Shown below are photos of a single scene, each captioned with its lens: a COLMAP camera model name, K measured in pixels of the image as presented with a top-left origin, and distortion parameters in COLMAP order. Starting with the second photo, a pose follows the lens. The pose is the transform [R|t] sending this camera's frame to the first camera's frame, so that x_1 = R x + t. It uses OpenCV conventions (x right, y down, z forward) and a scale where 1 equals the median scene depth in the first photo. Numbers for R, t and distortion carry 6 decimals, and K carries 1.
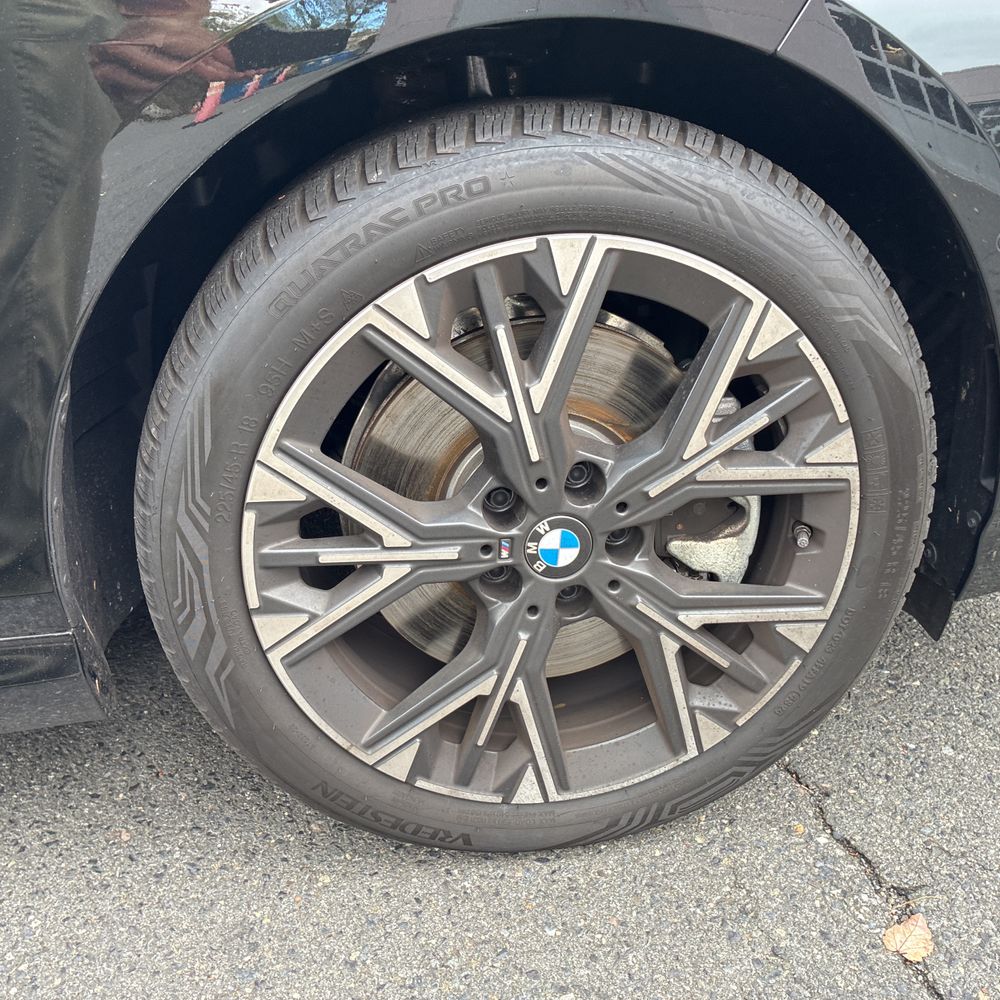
lens RADIAL K [[1012.4, 0, 500.0], [0, 1012.4, 500.0], [0, 0, 1]] dist [0.042782, -0.028034]
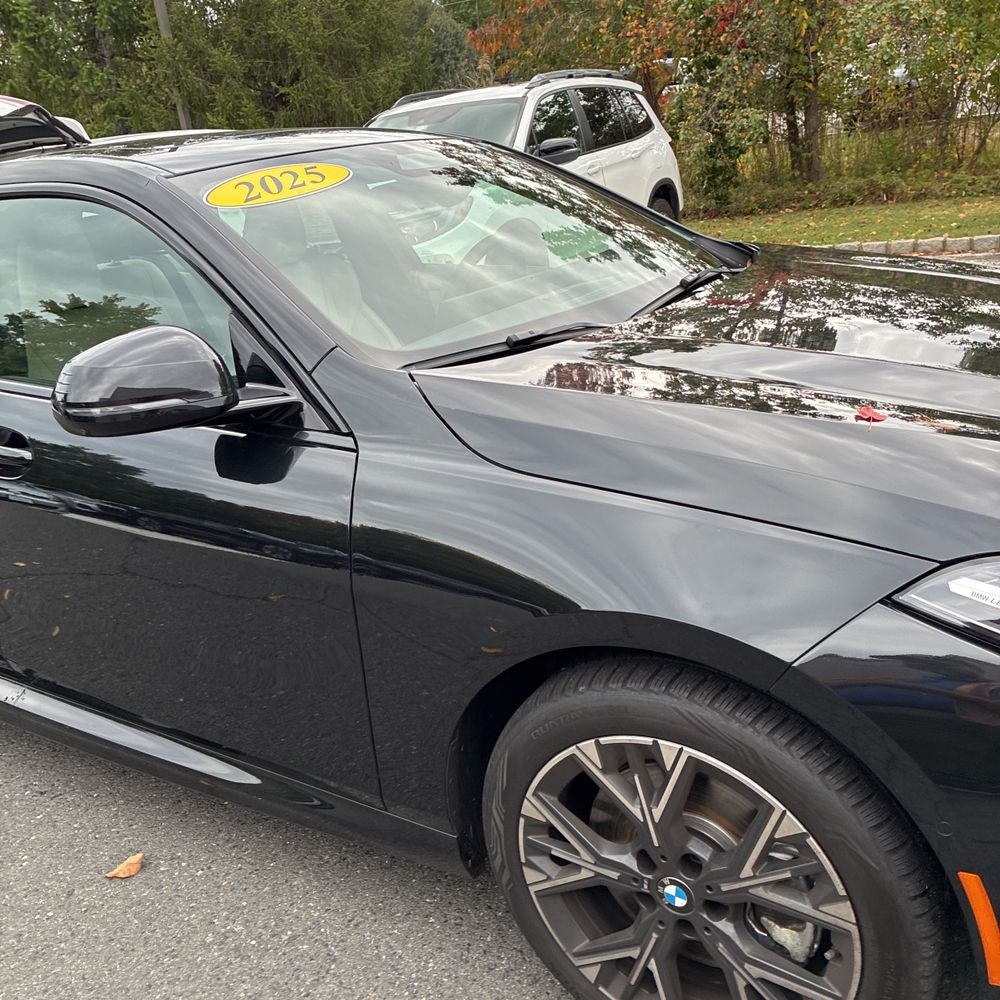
lens RADIAL K [[993.0, 0, 500.0], [0, 993.0, 500.0], [0, 0, 1]] dist [0.035944, -0.040230]
pose [[0.750766, 0.162711, -0.640215, 0.822308], [-0.192059, 0.981087, 0.024121, -0.603401], [0.632031, 0.104850, 0.767817, -0.561430]]
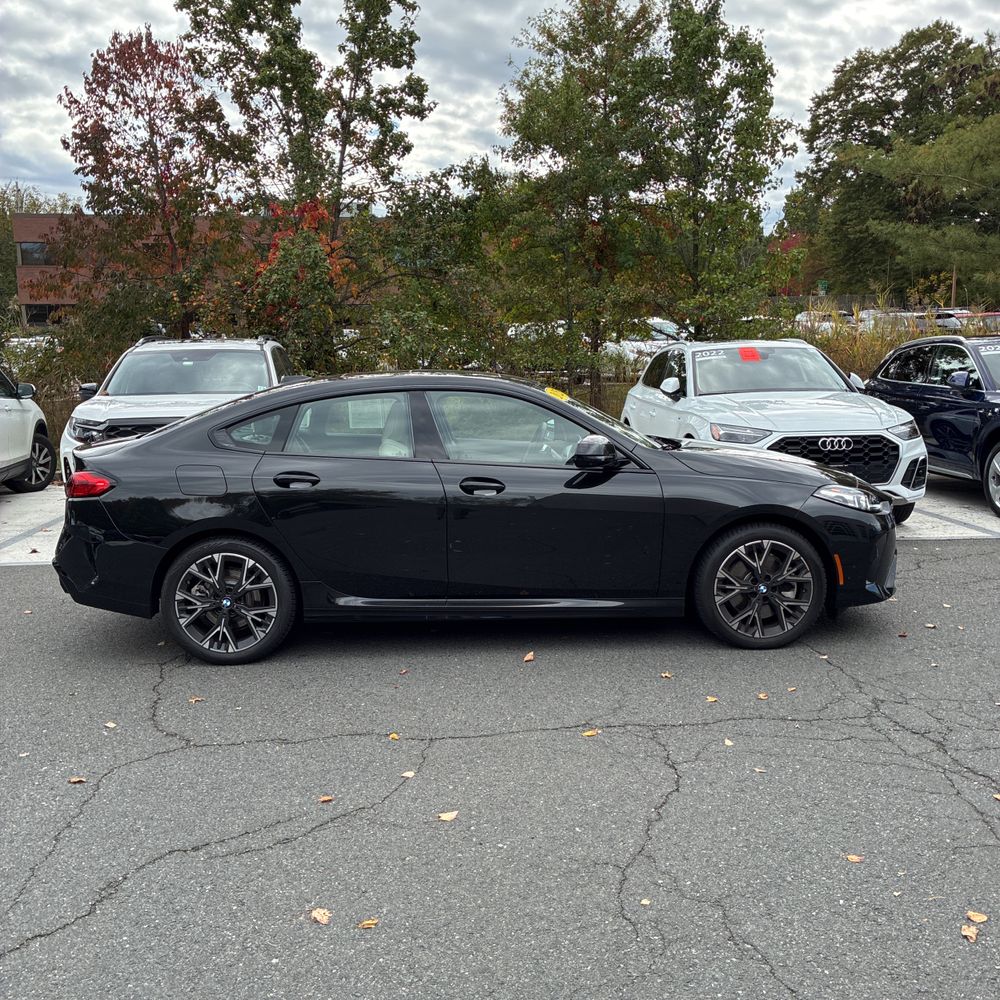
lens RADIAL K [[950.3, 0, 500.0], [0, 950.3, 500.0], [0, 0, 1]] dist [0.037354, 0.003070]
pose [[0.993024, 0.026762, -0.114832, -0.903971], [-0.059072, 0.955781, -0.288086, 1.329228], [0.102045, 0.292860, 0.950694, -4.974343]]
